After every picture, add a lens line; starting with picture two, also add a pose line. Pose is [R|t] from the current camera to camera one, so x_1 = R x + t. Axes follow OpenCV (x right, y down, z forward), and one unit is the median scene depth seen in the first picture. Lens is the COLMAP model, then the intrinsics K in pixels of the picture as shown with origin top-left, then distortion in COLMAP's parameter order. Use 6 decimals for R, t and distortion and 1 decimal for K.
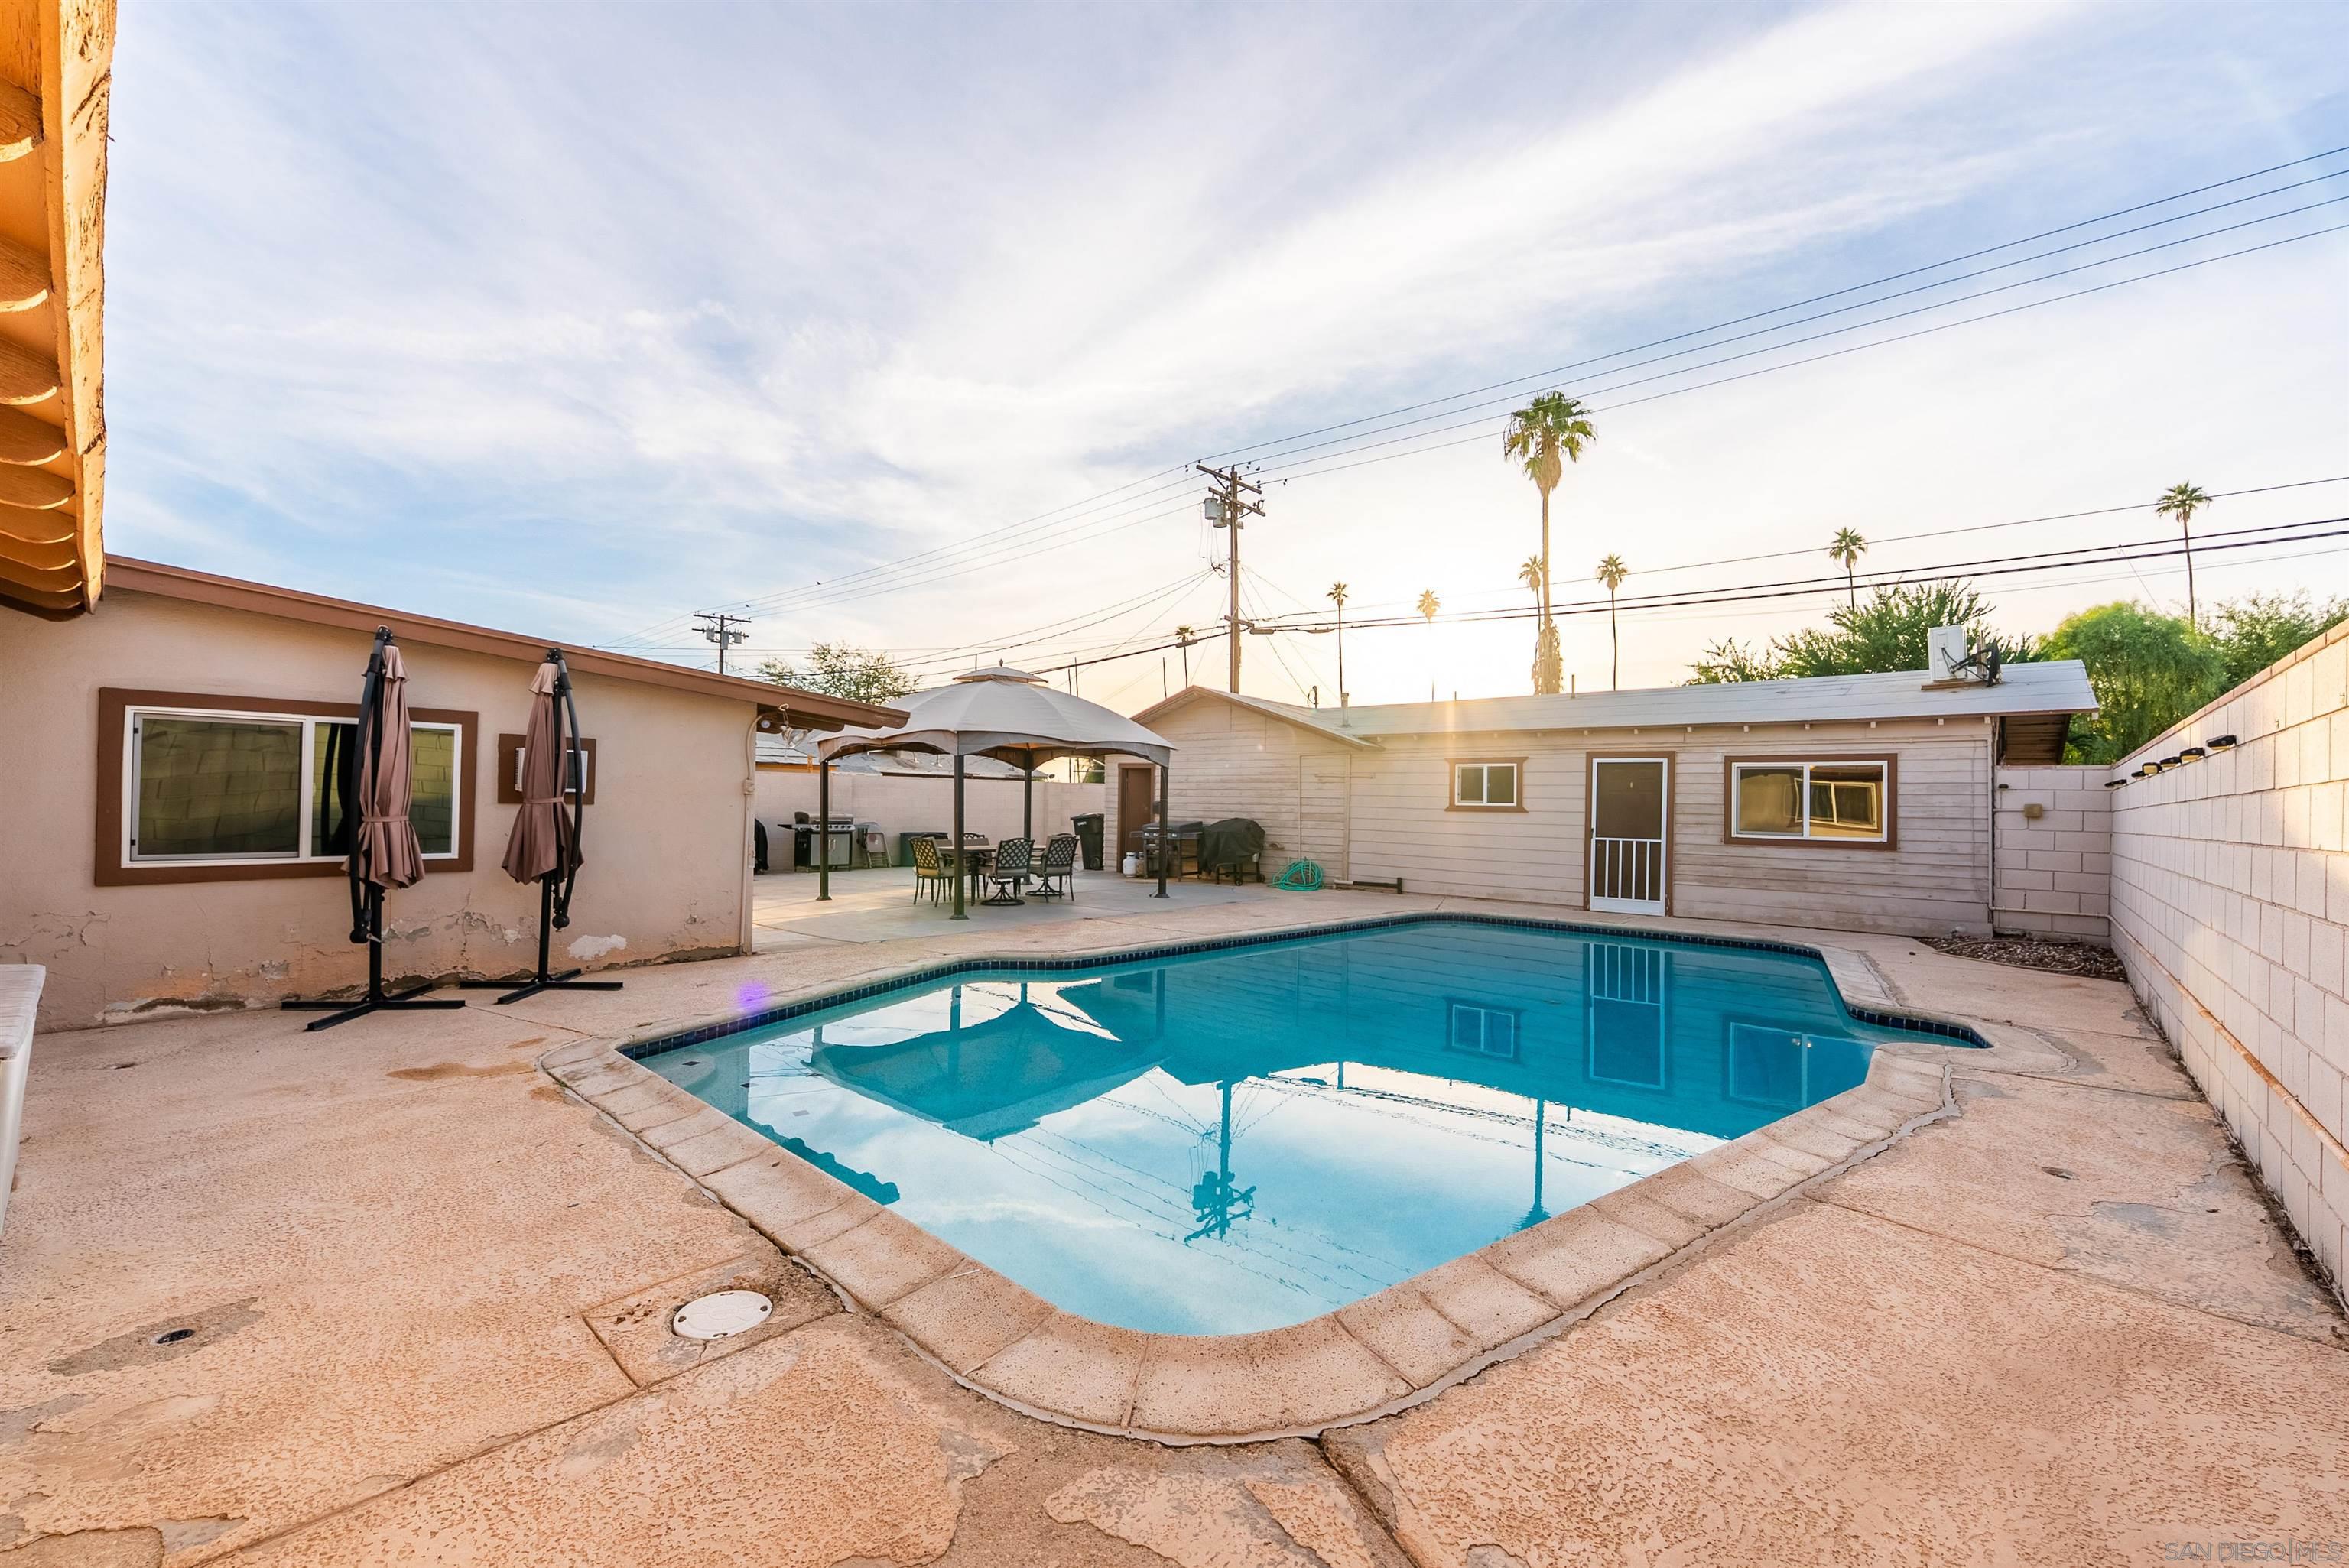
lens RADIAL K [[947.0, 0, 1170.2], [0, 947.0, 792.7], [0, 0, 1]] dist [0.001437, -0.000020]
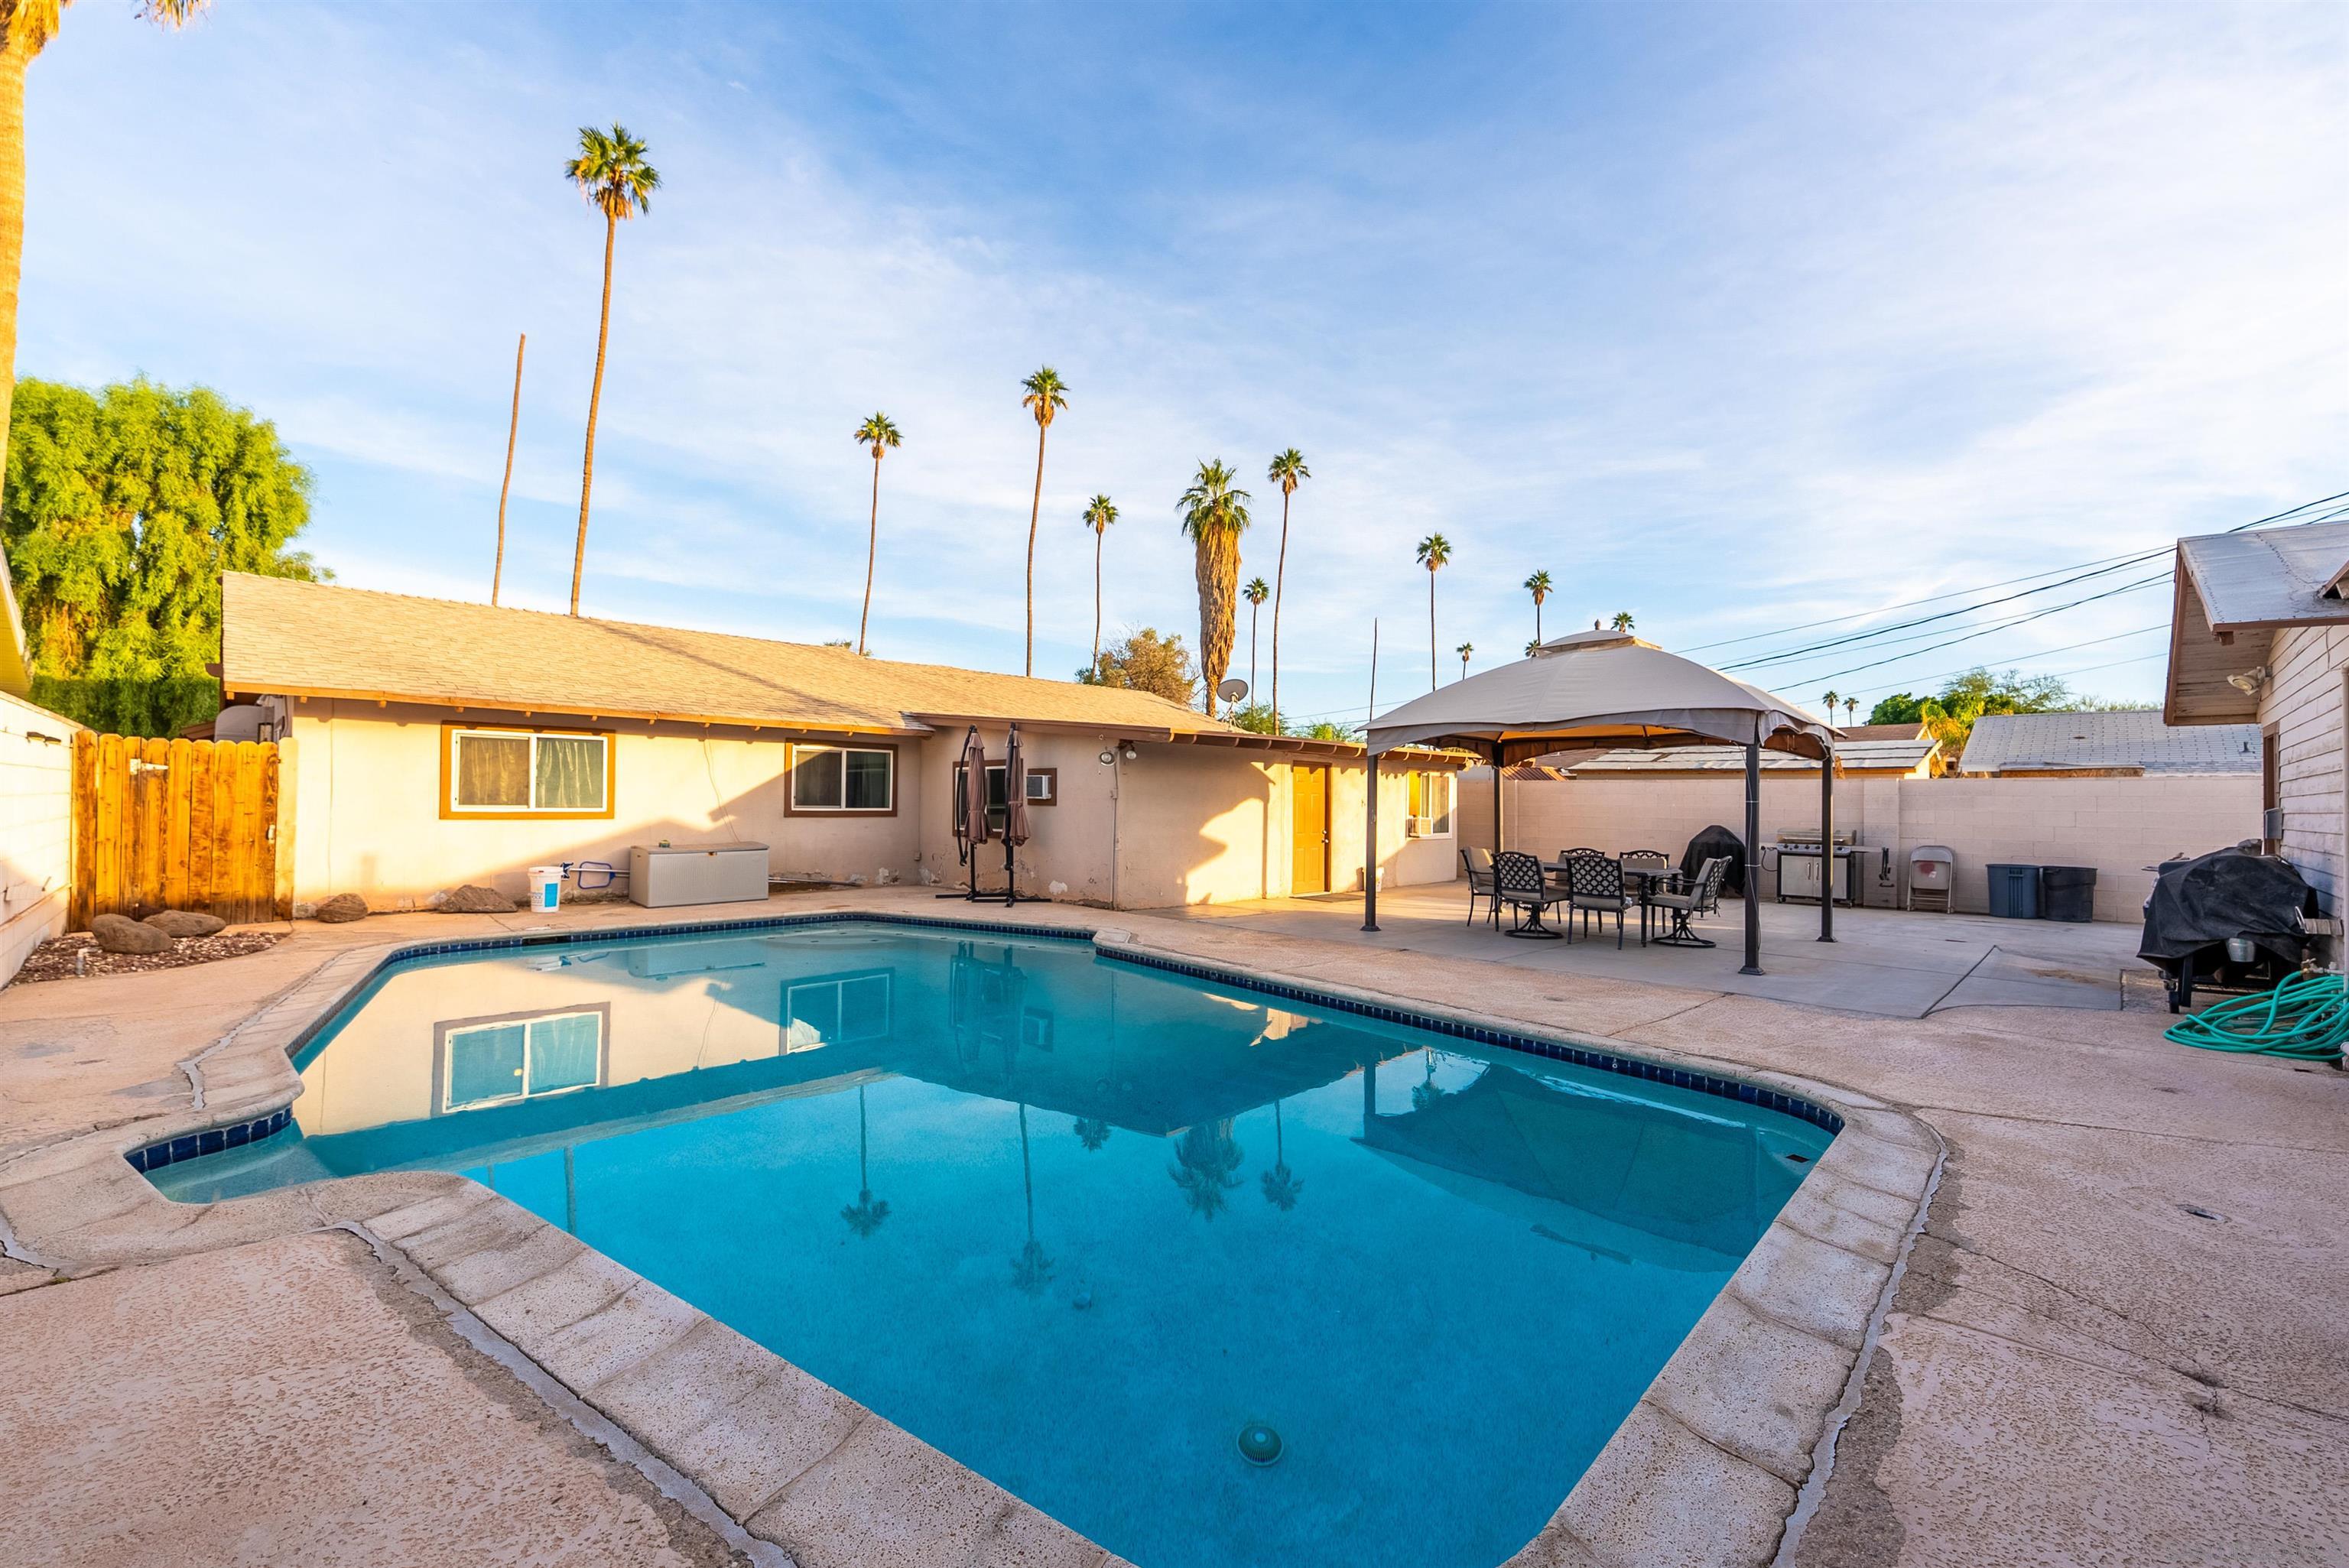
lens RADIAL K [[947.0, 0, 1170.2], [0, 947.0, 792.7], [0, 0, 1]] dist [0.001437, -0.000020]
pose [[-0.078175, -0.027340, -0.996565, 0.527967], [-0.002070, 0.999626, -0.027262, 0.017038], [0.996938, -0.000069, -0.078202, 0.636975]]
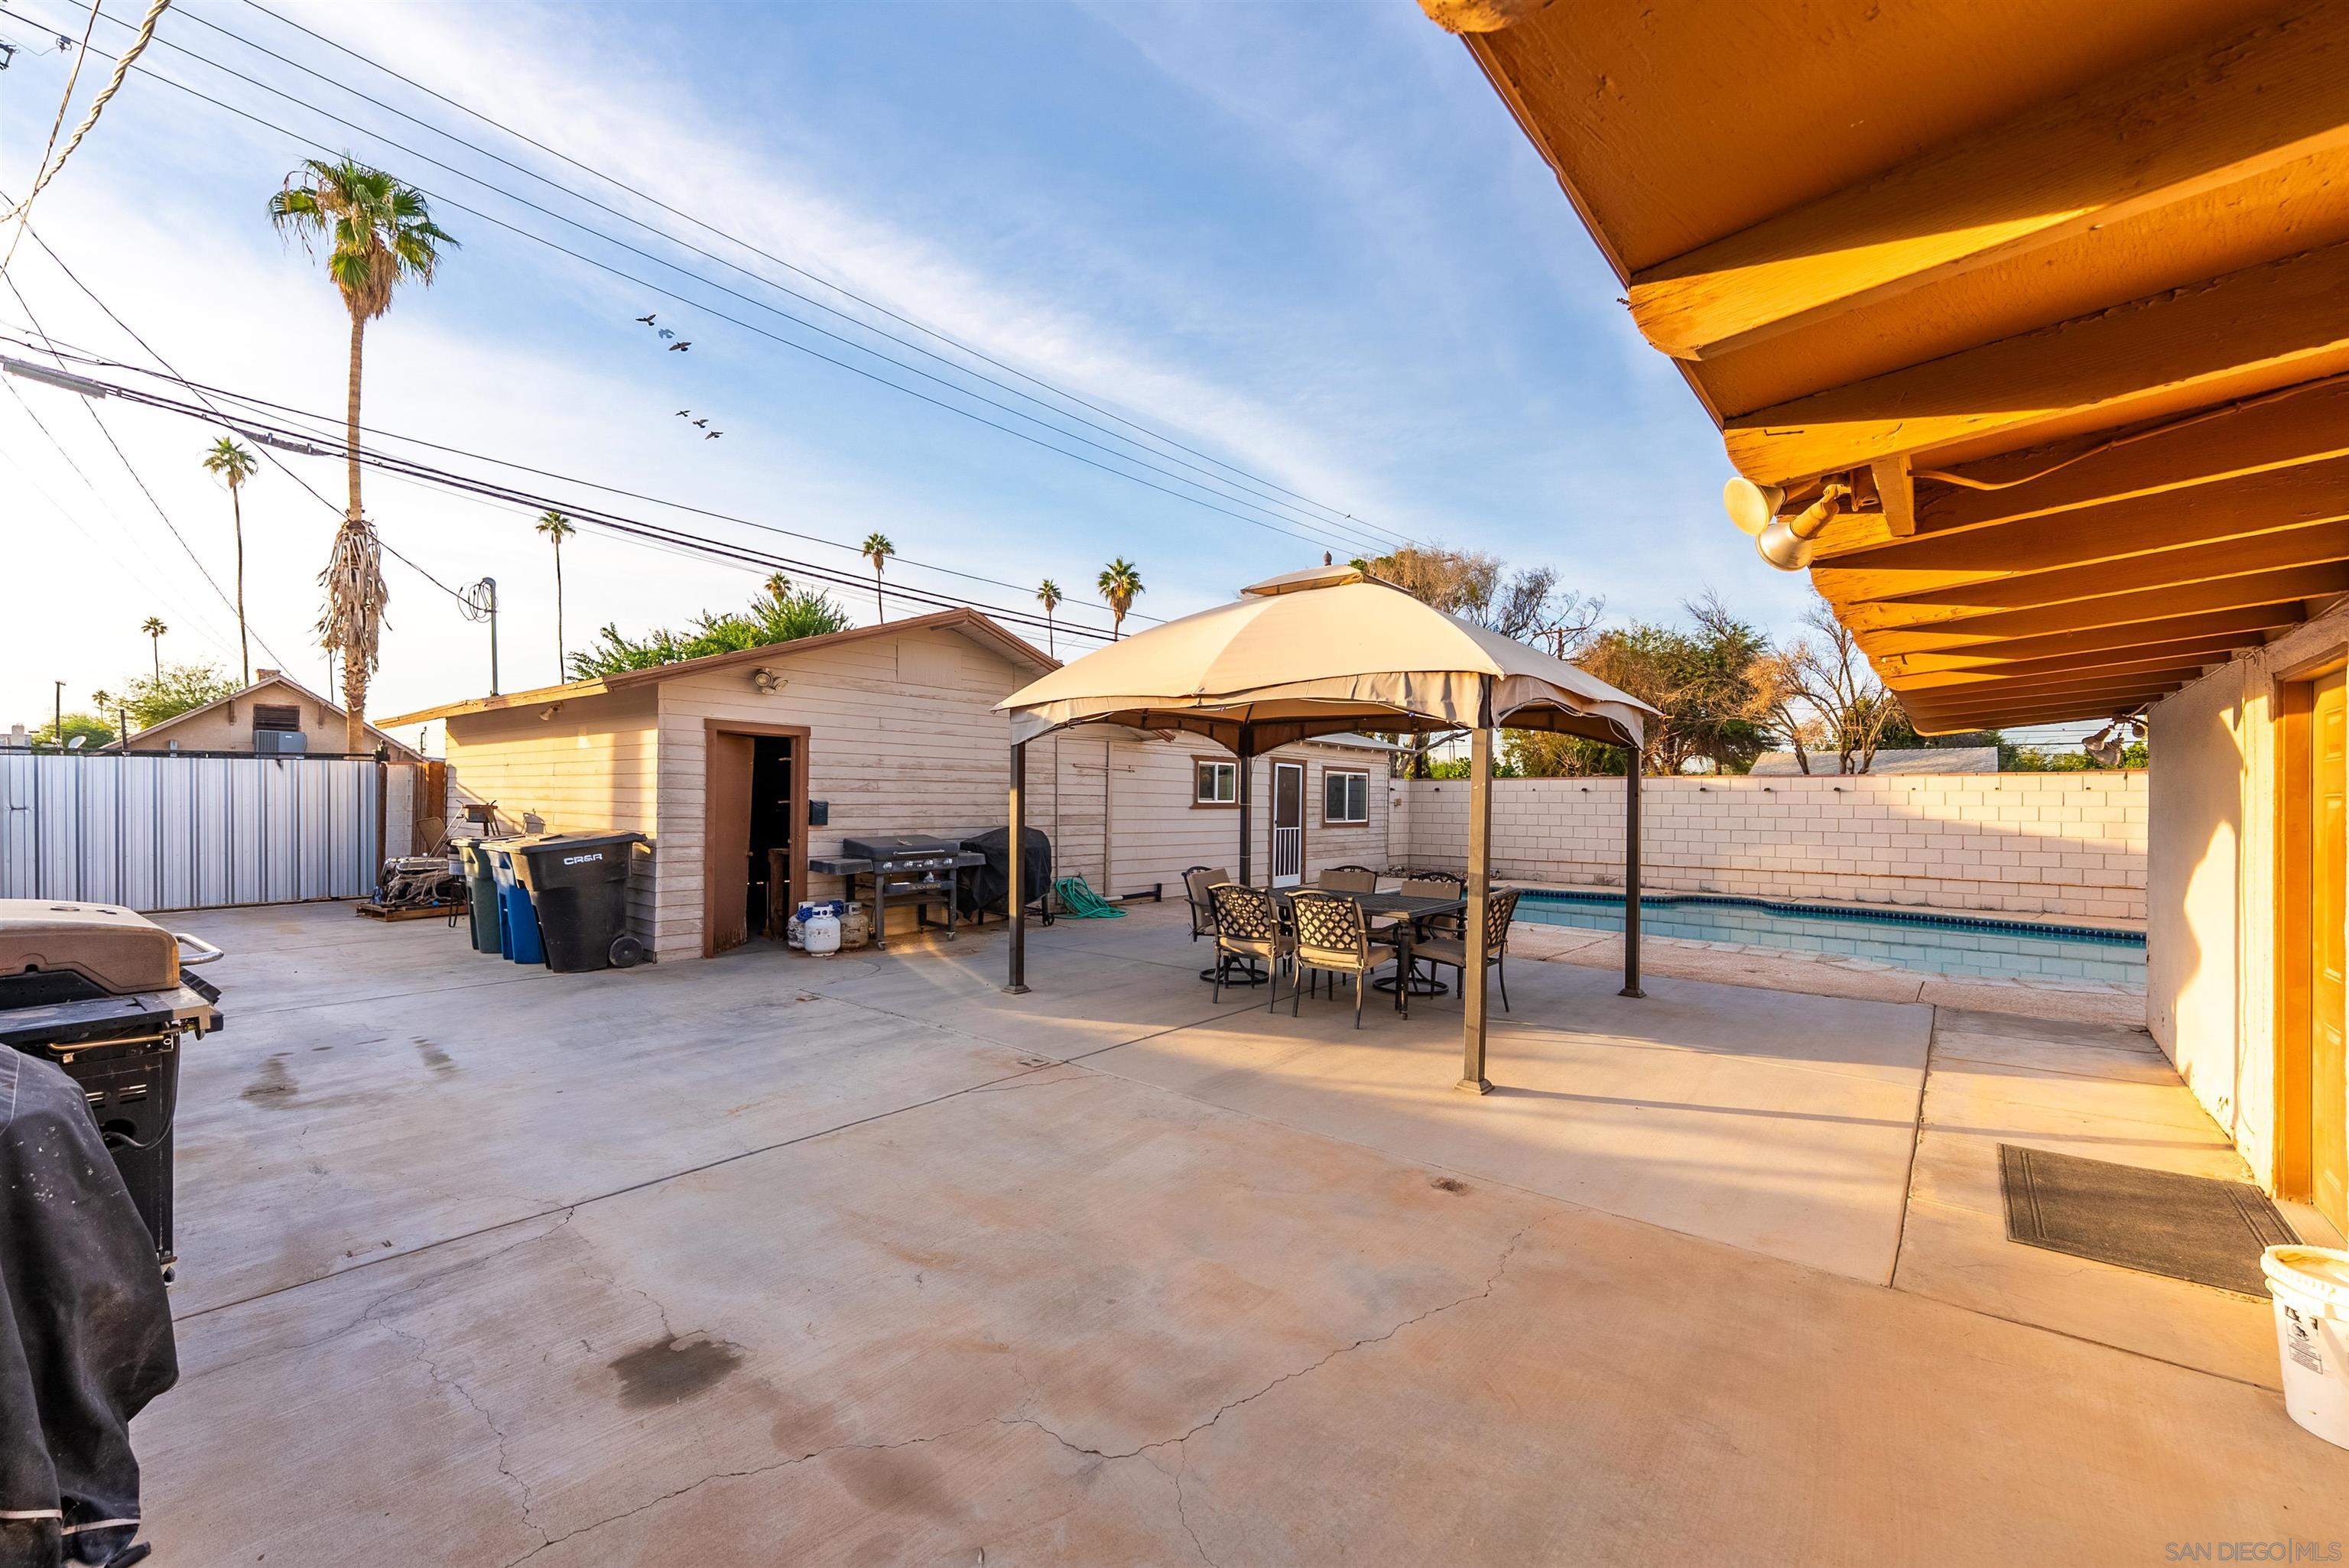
lens RADIAL K [[947.0, 0, 1170.2], [0, 947.0, 792.7], [0, 0, 1]] dist [0.001437, -0.000020]
pose [[-0.027508, -0.011753, 0.999552, -0.633140], [-0.022685, 0.999681, 0.011130, -0.006868], [-0.999364, -0.022369, -0.027766, 0.975755]]
